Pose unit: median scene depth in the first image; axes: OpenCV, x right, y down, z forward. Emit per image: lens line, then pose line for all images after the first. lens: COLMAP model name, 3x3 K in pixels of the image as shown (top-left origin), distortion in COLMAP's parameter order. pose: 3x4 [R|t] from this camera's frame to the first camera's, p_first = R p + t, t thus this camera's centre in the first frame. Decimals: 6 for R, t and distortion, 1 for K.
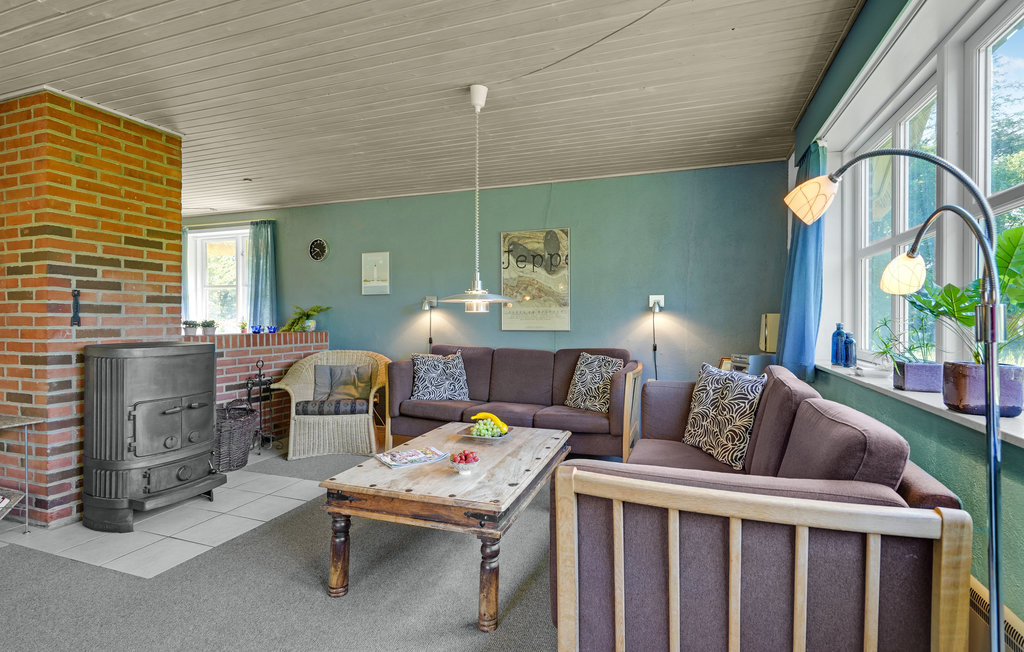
lens RADIAL K [[499.3, 0, 510.5], [0, 499.3, 319.6], [0, 0, 1]] dist [-0.002948, -0.000106]
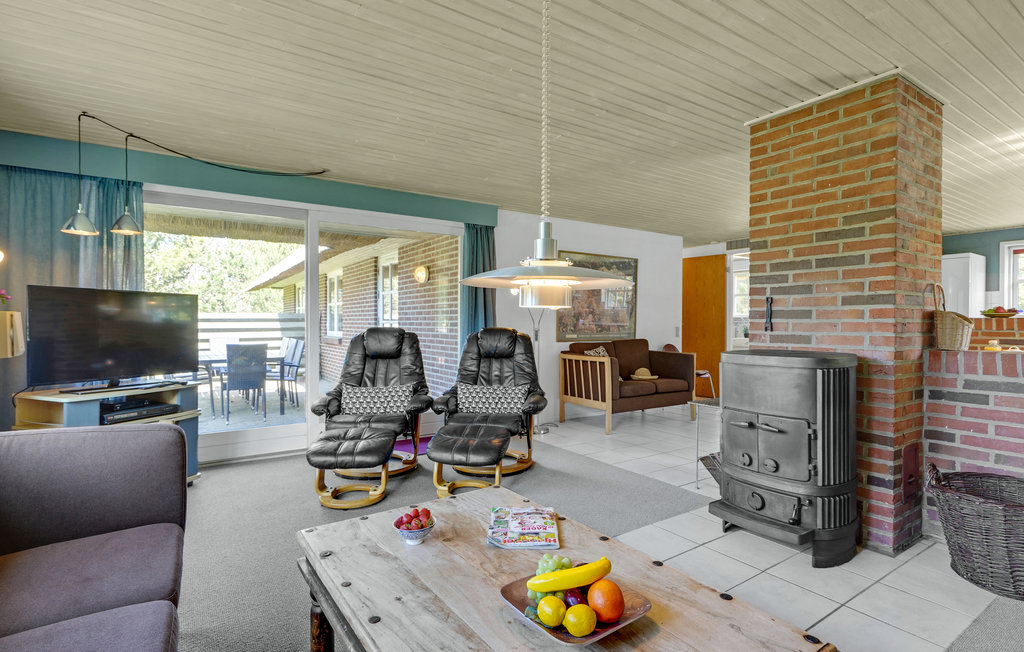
lens RADIAL K [[499.3, 0, 510.9], [0, 499.3, 325.2], [0, 0, 1]] dist [-0.002948, -0.000106]
pose [[-0.594037, 0.000617, -0.804437, 0.283276], [-0.004584, 0.999981, 0.004152, -0.001463], [0.804425, 0.006154, -0.594023, 1.095907]]
